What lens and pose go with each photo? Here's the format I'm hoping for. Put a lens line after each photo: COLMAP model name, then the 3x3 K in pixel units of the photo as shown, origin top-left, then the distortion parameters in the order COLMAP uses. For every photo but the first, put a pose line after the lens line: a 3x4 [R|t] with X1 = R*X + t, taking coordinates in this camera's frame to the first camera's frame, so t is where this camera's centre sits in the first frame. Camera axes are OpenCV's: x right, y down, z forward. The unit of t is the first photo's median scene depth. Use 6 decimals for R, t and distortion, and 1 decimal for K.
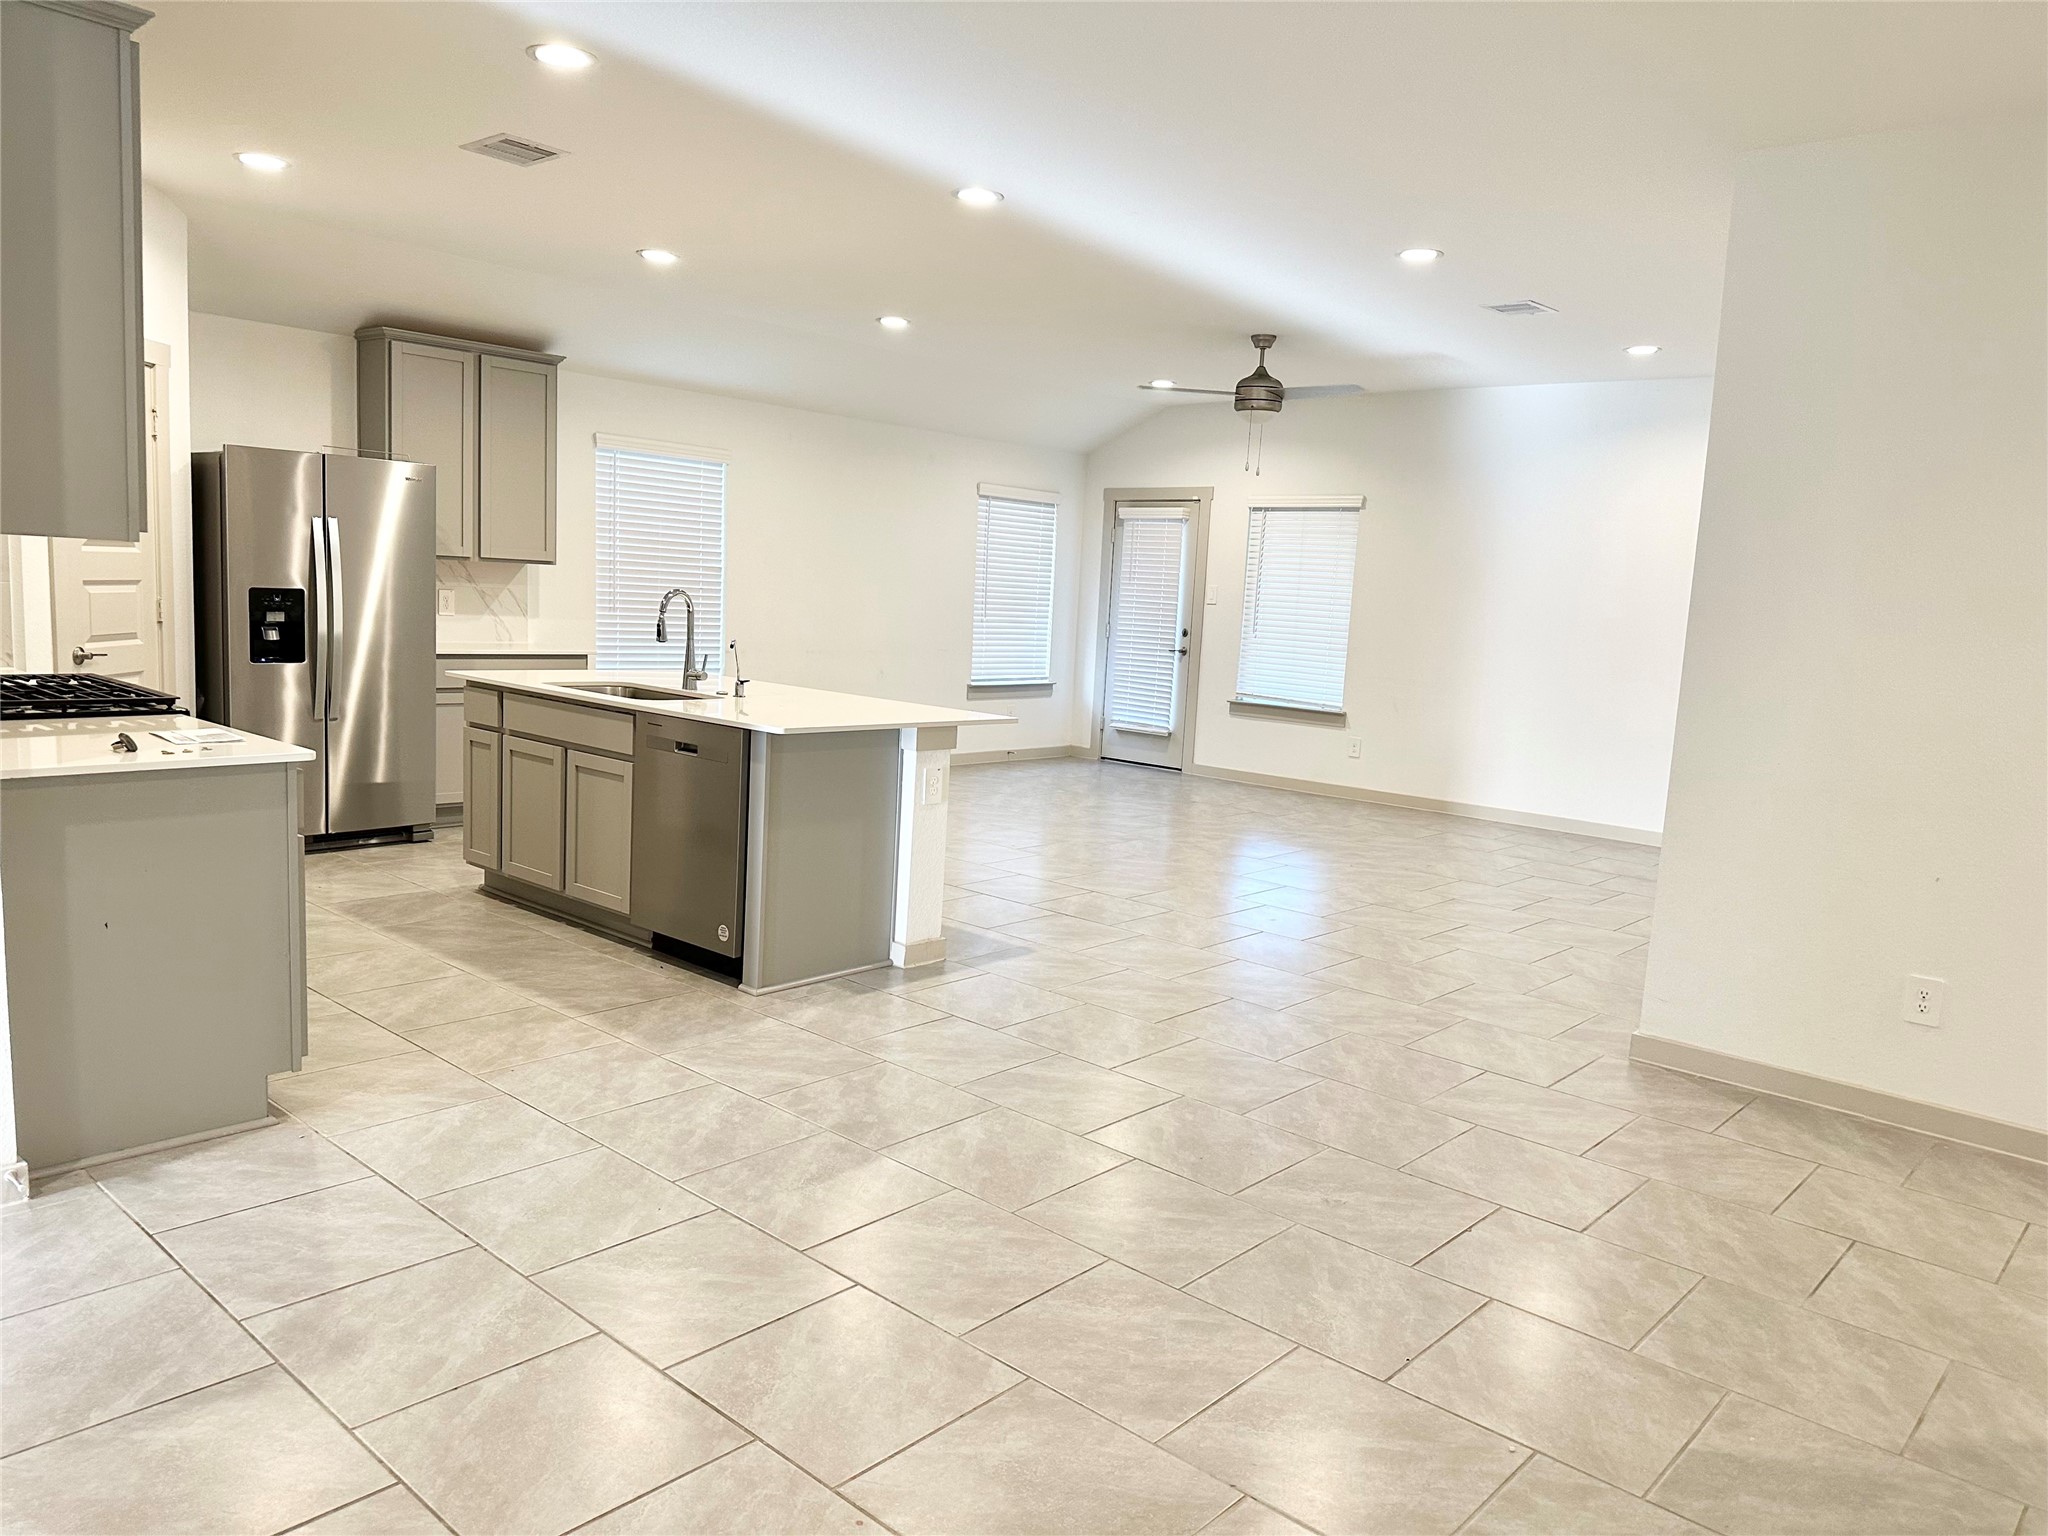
lens RADIAL K [[1424.5, 0, 1032.7], [0, 1424.5, 780.1], [0, 0, 1]] dist [0.035082, -0.038784]
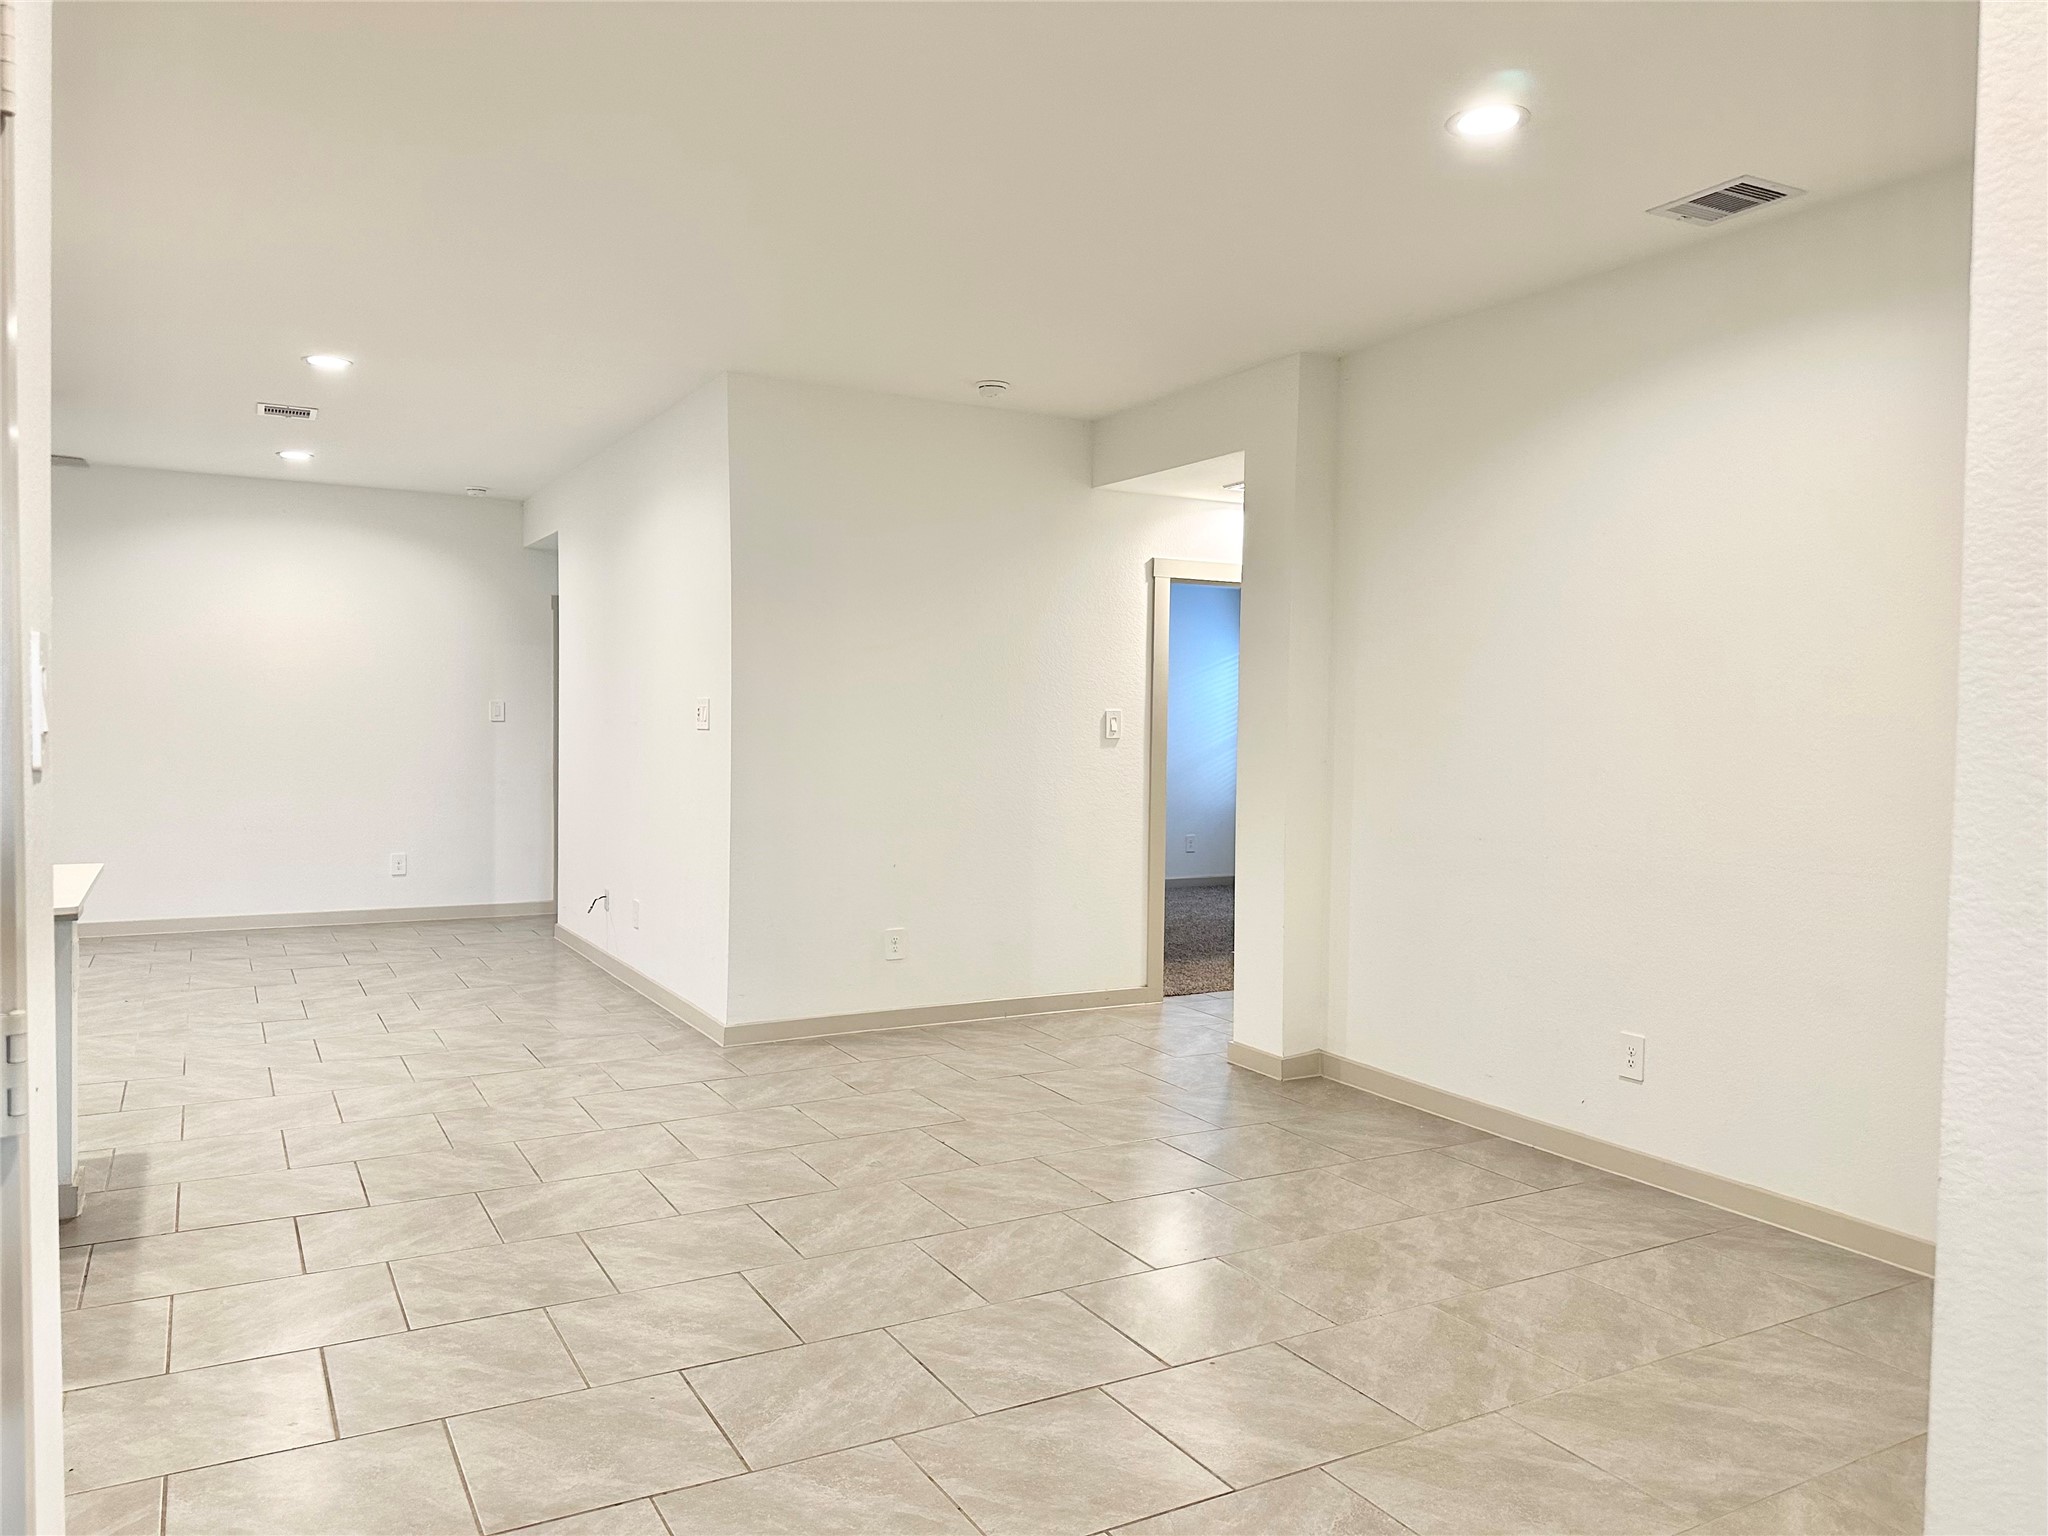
lens RADIAL K [[1424.5, 0, 1023.7], [0, 1424.5, 746.2], [0, 0, 1]] dist [0.035082, -0.038784]
pose [[0.326461, -0.067921, 0.942767, -0.914615], [0.142138, 0.989601, 0.022076, -0.083418], [-0.934462, 0.126796, 0.332720, 0.398152]]
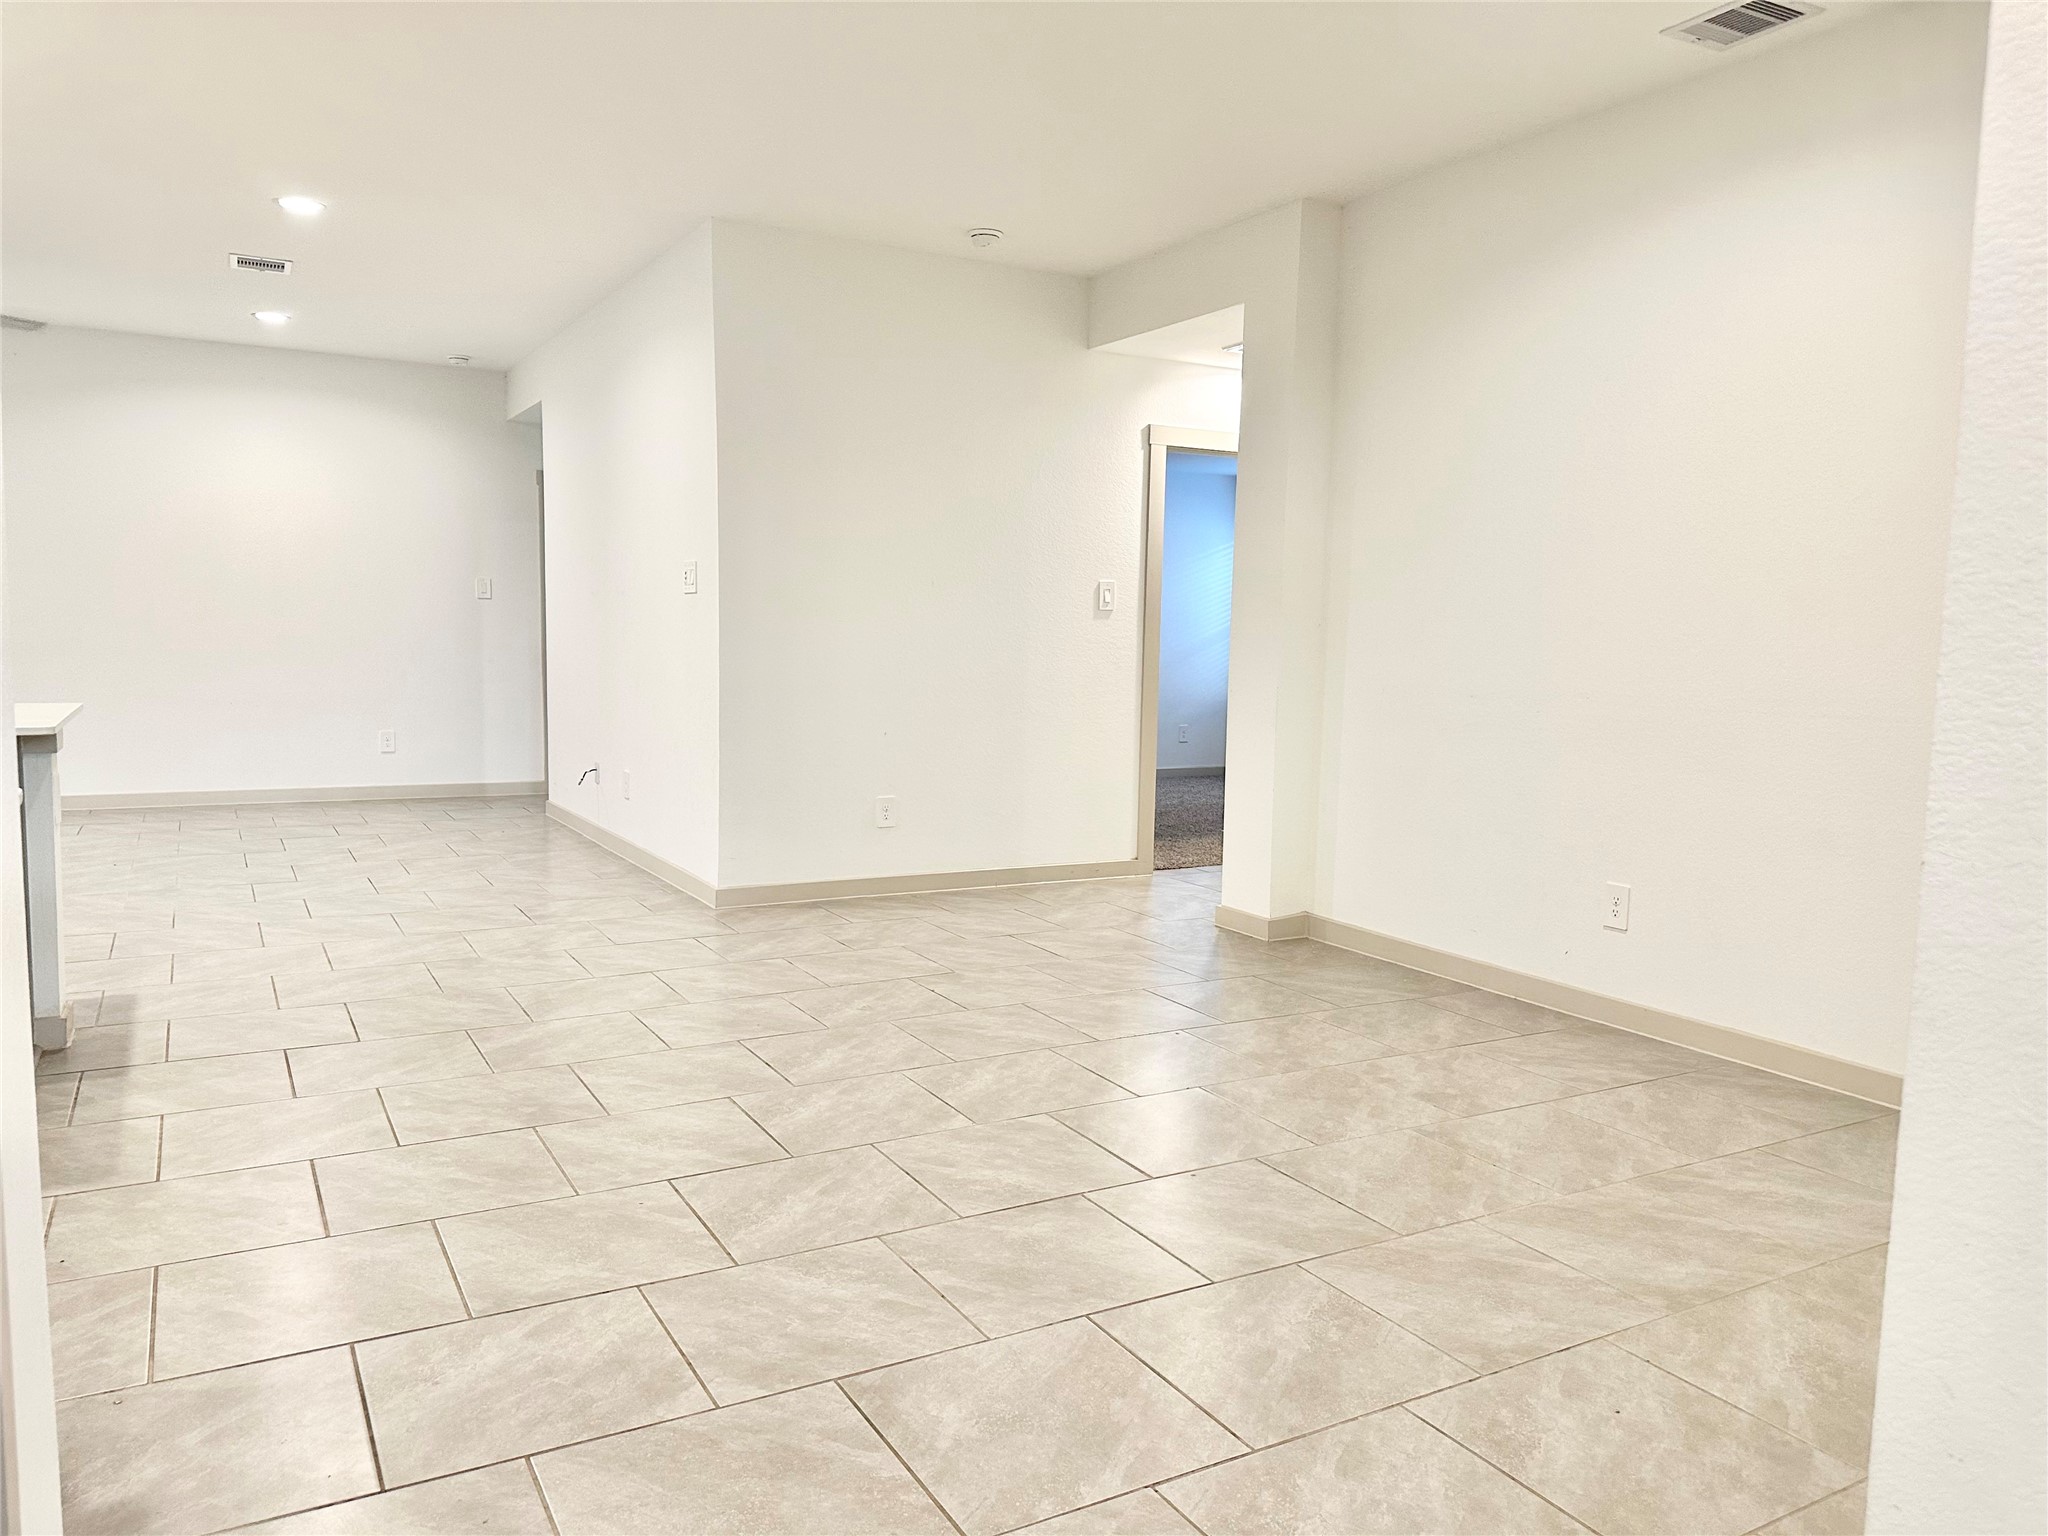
lens RADIAL K [[1424.5, 0, 1029.8], [0, 1424.5, 750.8], [0, 0, 1]] dist [0.035082, -0.038784]
pose [[0.319827, -0.123798, 0.939353, -0.910206], [0.135290, 0.987235, 0.084045, -0.021901], [-0.937767, 0.100206, 0.332493, 0.403949]]
